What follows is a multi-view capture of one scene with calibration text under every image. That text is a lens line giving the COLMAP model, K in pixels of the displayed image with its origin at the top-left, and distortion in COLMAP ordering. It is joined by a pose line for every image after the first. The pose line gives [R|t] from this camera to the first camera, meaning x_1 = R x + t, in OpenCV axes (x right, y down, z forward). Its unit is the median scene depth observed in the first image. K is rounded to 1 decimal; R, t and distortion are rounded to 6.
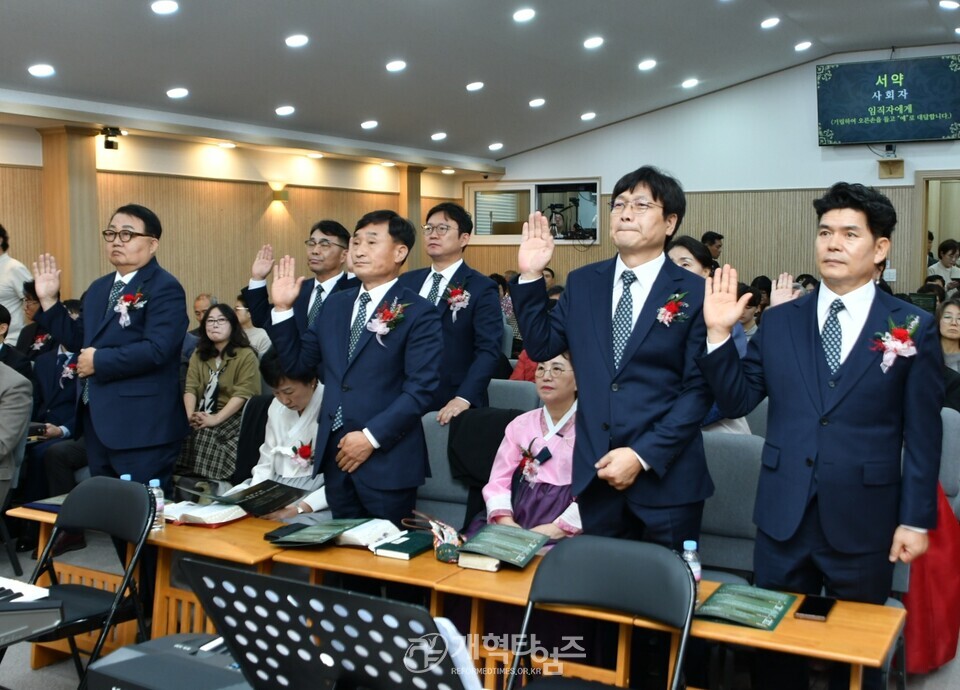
lens RADIAL K [[1033.8, 0, 480.0], [0, 1033.8, 345.0], [0, 0, 1]] dist [-0.007338, -0.138126]
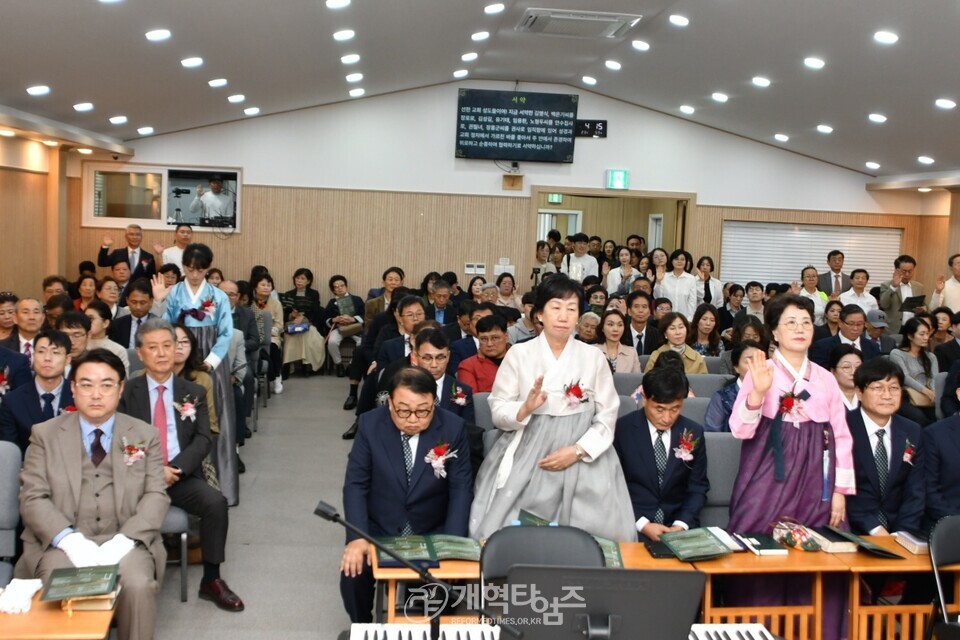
lens RADIAL K [[1011.4, 0, 480.0], [0, 1011.4, 320.0], [0, 0, 1]] dist [-0.006165, -0.010919]
pose [[0.818828, -0.020346, 0.573678, -0.304655], [0.010880, 0.999742, 0.019926, -0.032663], [-0.573935, -0.010074, 0.818839, 0.047797]]
